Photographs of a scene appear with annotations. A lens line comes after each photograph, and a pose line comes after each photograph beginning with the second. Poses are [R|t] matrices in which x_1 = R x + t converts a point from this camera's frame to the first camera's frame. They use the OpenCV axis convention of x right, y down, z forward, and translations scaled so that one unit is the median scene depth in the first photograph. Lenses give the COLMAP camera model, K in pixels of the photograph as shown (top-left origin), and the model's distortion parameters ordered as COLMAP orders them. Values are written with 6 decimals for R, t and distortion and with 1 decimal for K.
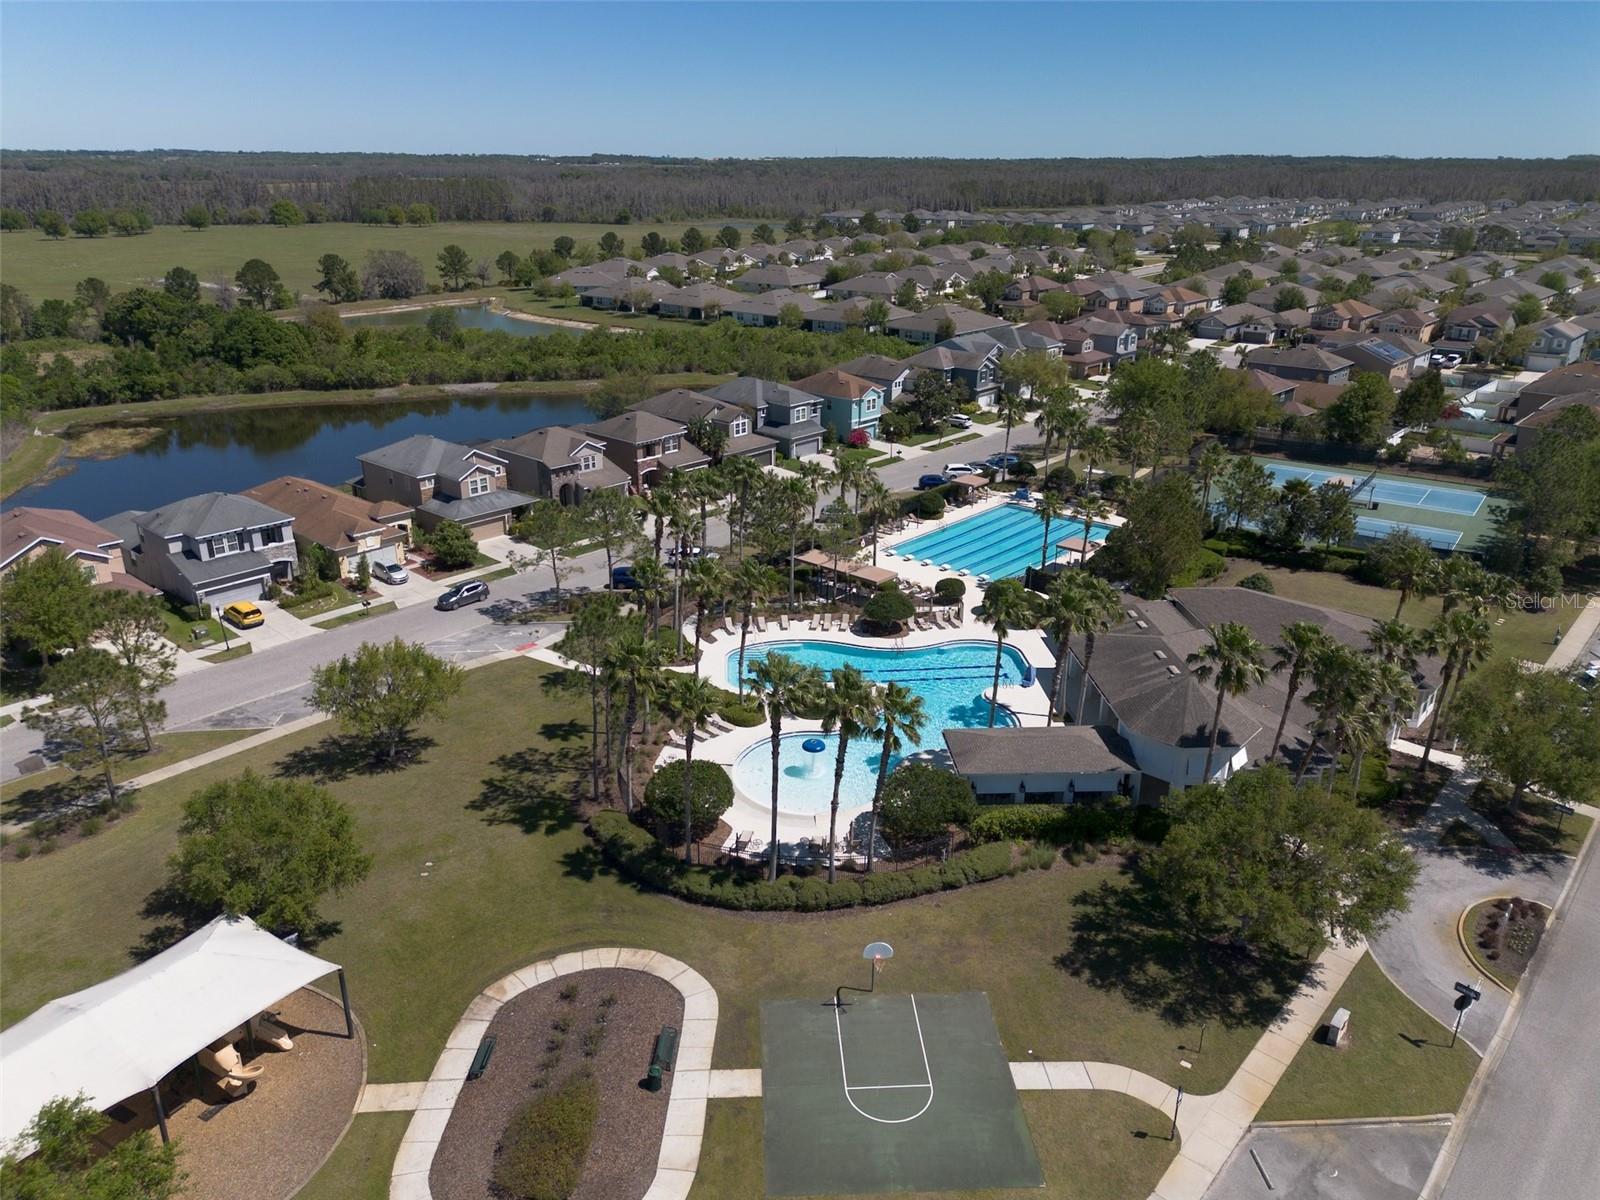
lens RADIAL K [[1127.4, 0, 798.4], [0, 1127.4, 607.1], [0, 0, 1]] dist [0.069944, -0.069038]
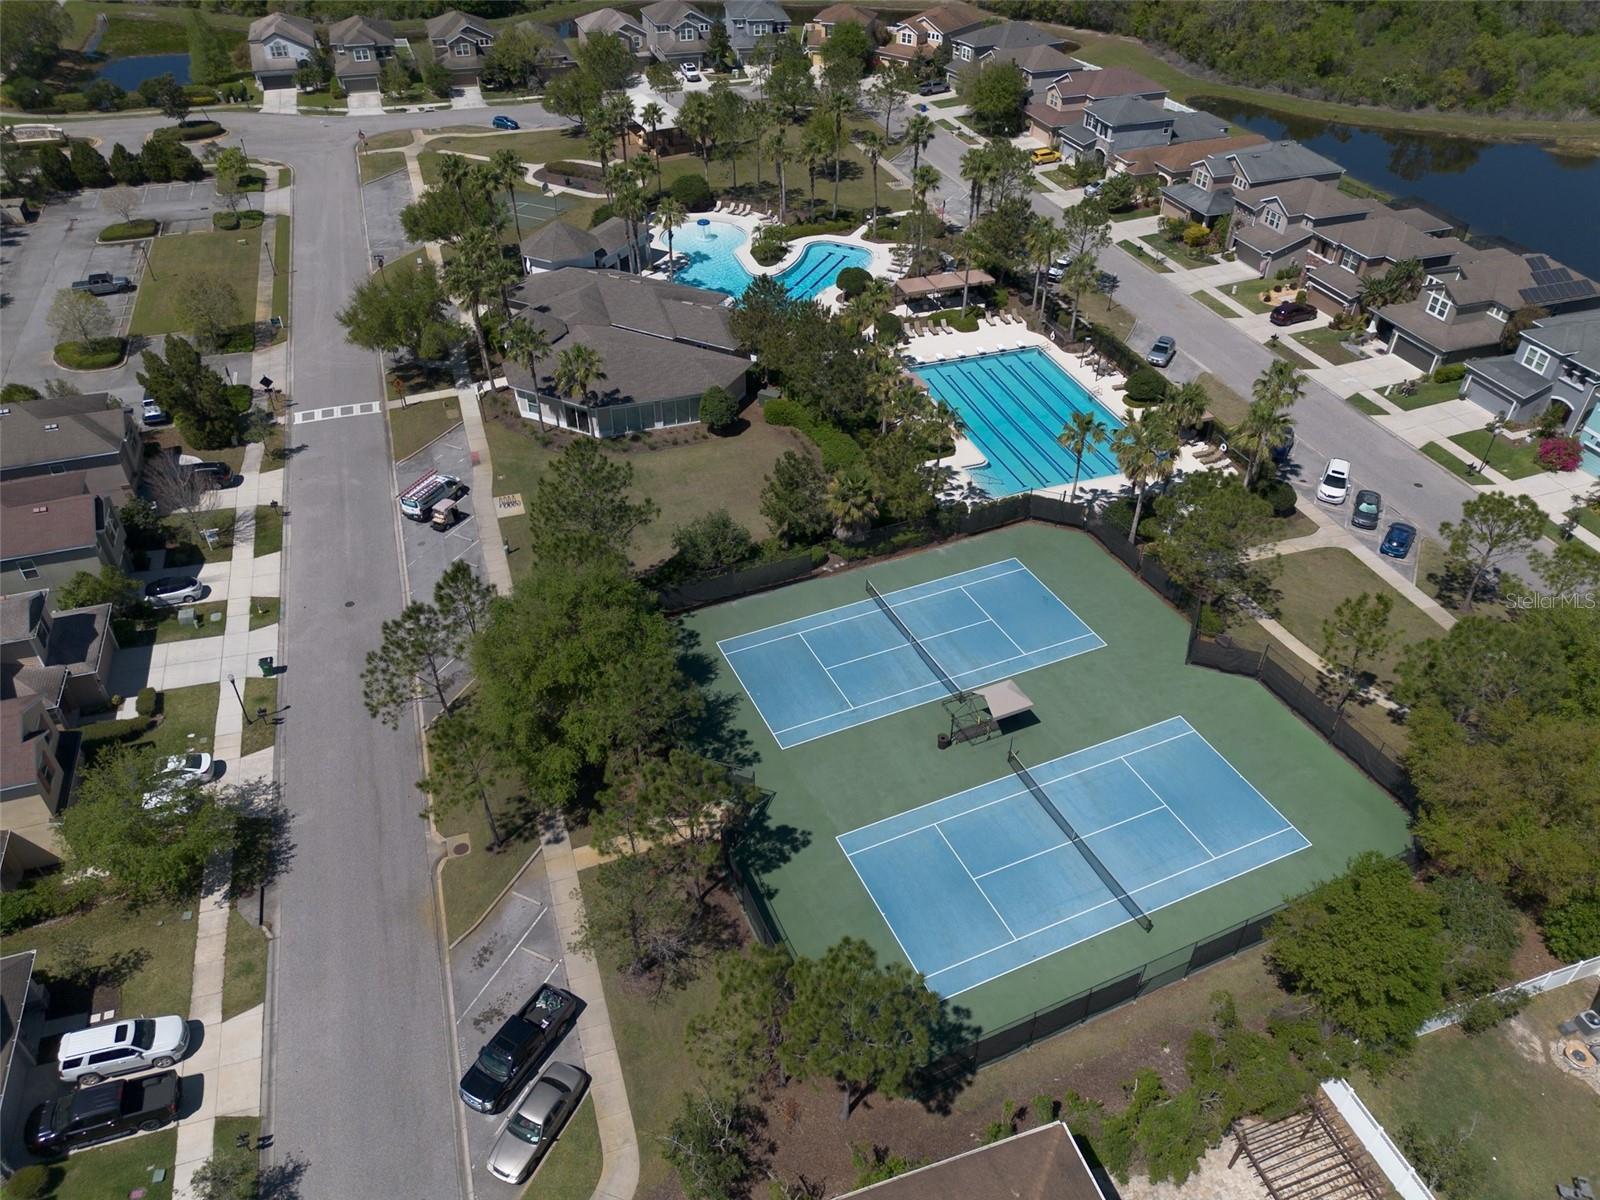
lens RADIAL K [[1127.4, 0, 798.8], [0, 1127.4, 601.5], [0, 0, 1]] dist [0.069944, -0.069038]
pose [[-0.492352, 0.534693, -0.686799, 0.996964], [-0.327678, 0.617147, 0.715372, -0.564261], [0.806360, 0.577264, -0.128646, 1.109880]]
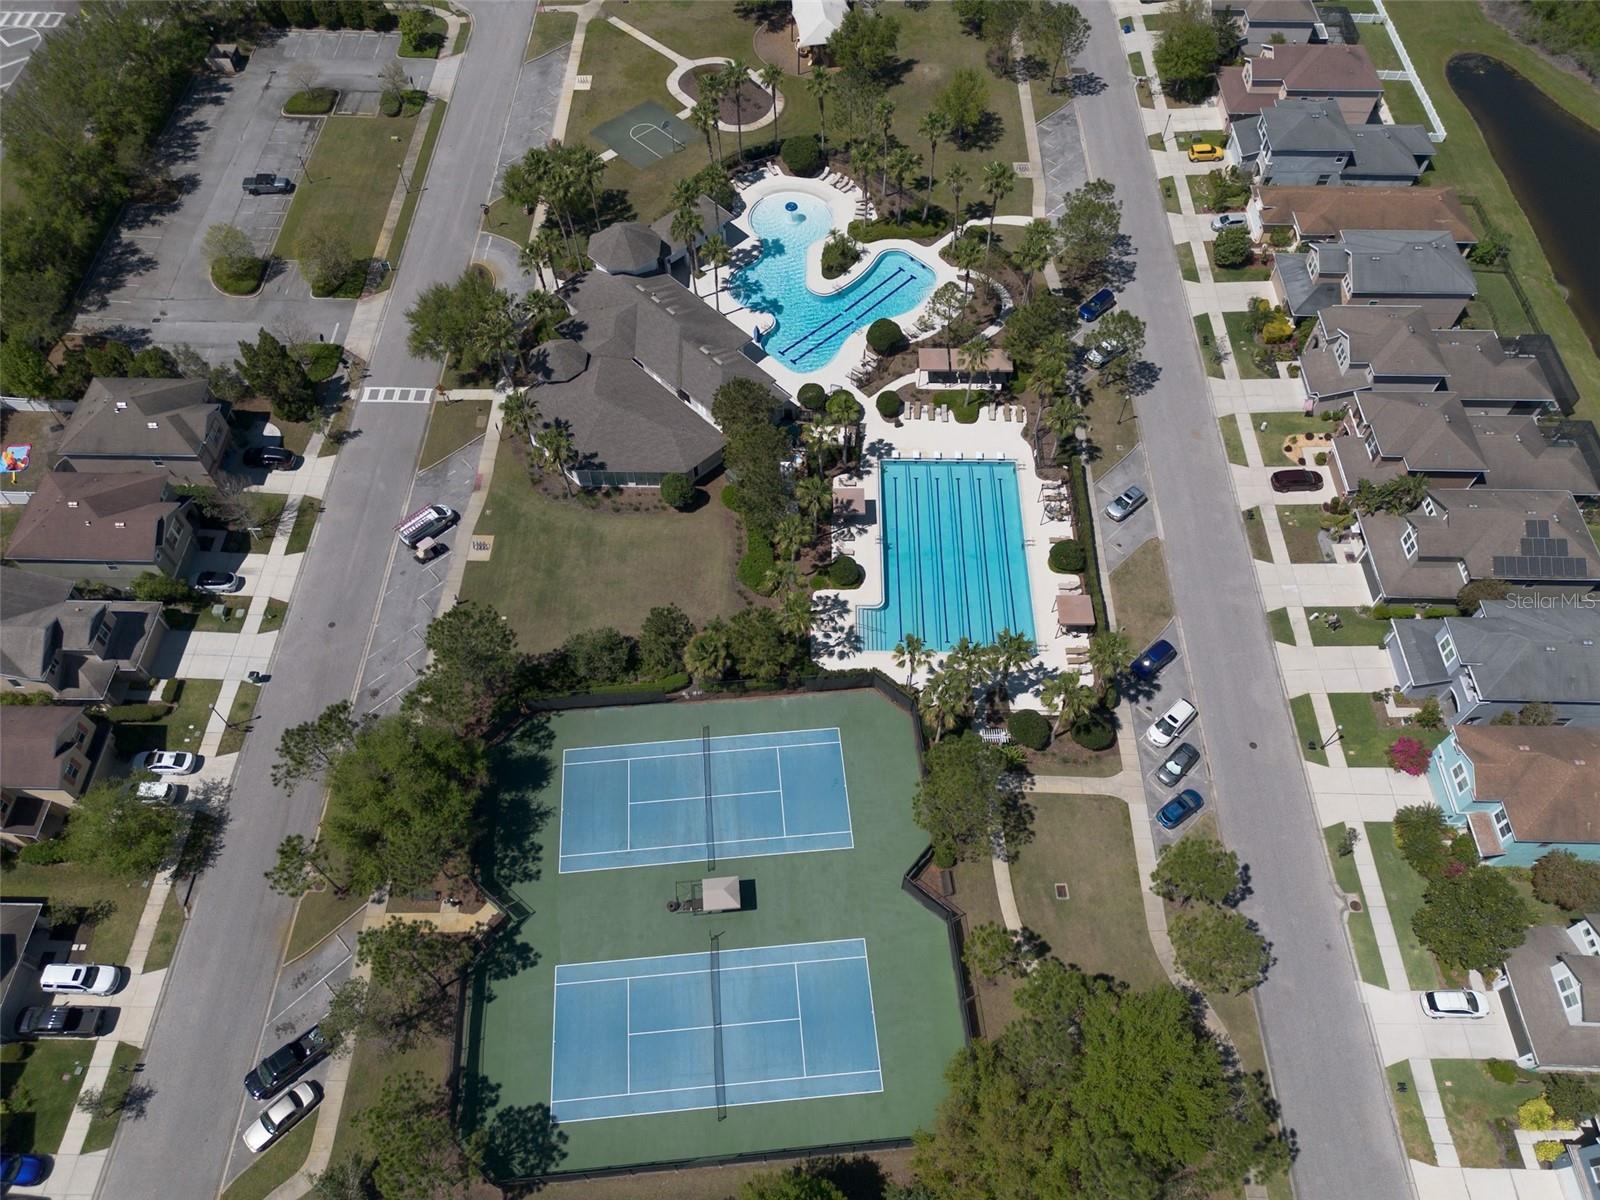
lens RADIAL K [[1127.4, 0, 799.4], [0, 1127.4, 601.3], [0, 0, 1]] dist [0.069944, -0.069038]
pose [[-0.755279, 0.540809, -0.370244, 0.687611], [-0.247208, 0.288115, 0.925137, -0.935663], [0.606994, 0.790263, -0.083915, 1.089167]]
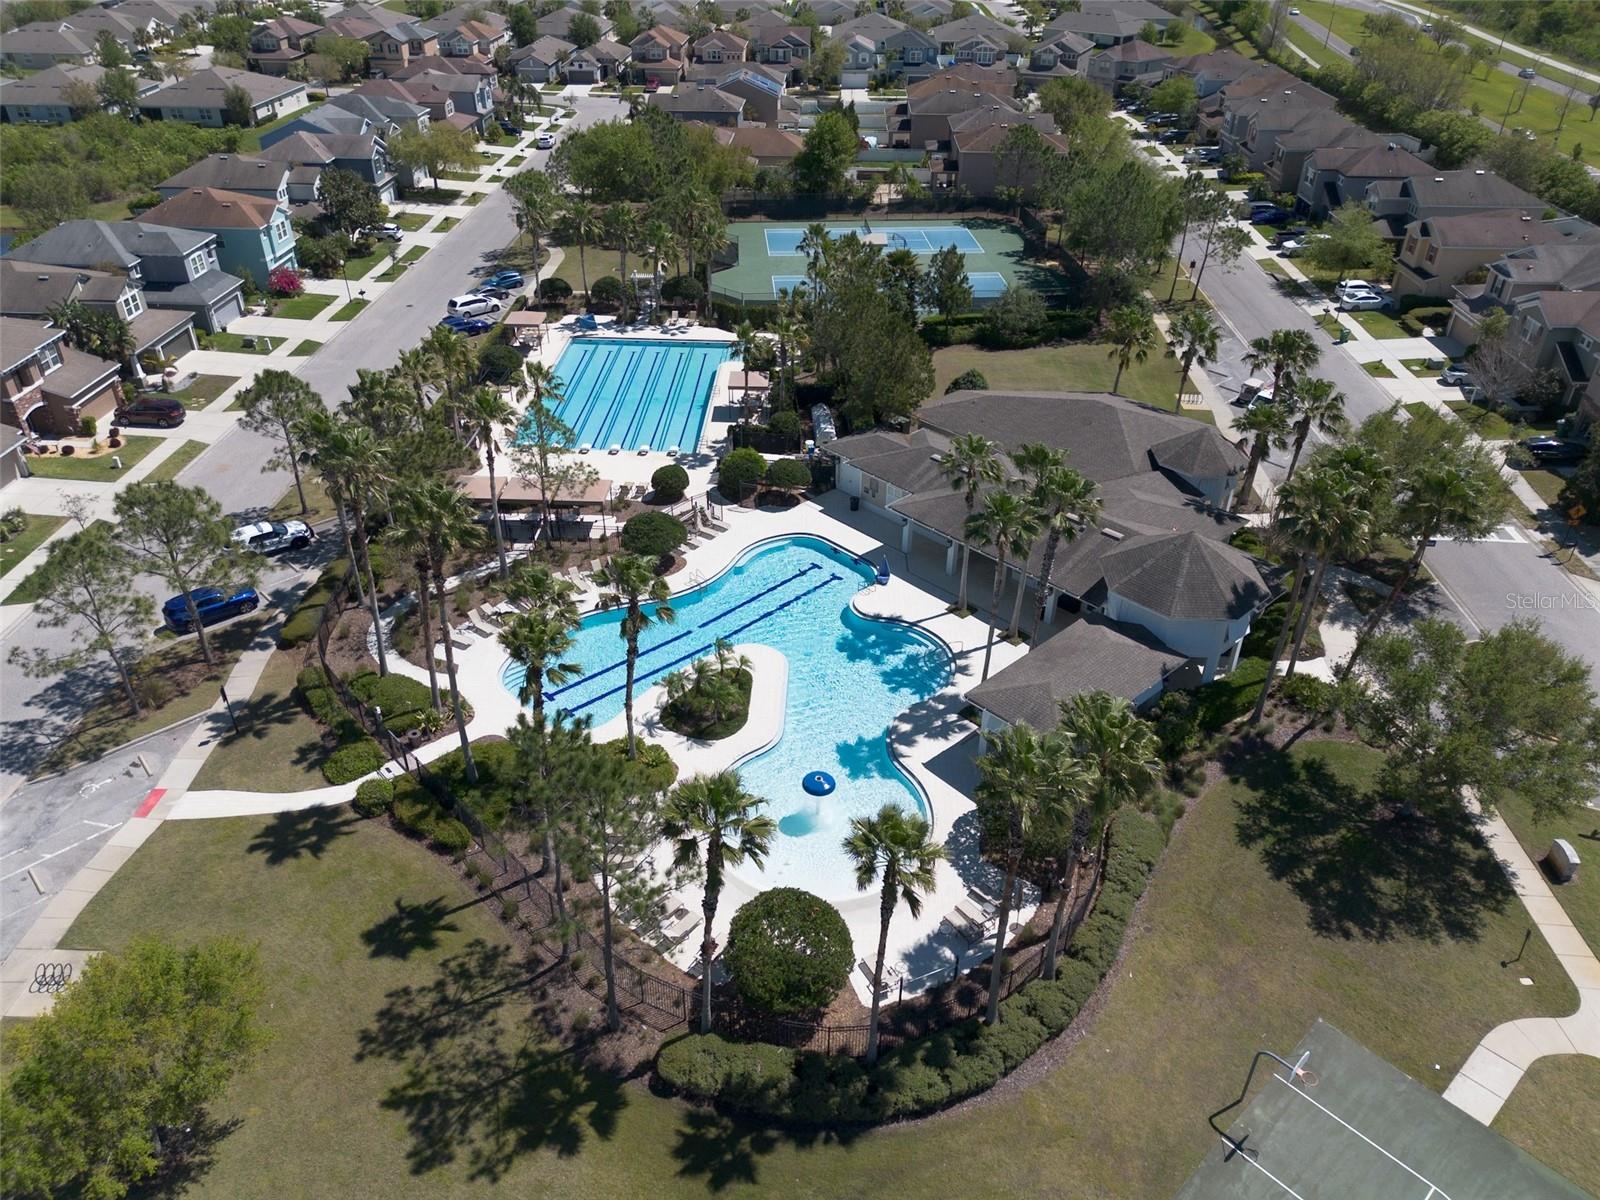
lens RADIAL K [[1127.4, 0, 798.7], [0, 1127.4, 600.3], [0, 0, 1]] dist [0.069944, -0.069038]
pose [[0.769265, -0.345916, 0.537191, -0.216371], [0.230930, 0.934458, 0.271035, -0.114968], [-0.595737, -0.084444, 0.798728, 0.291638]]
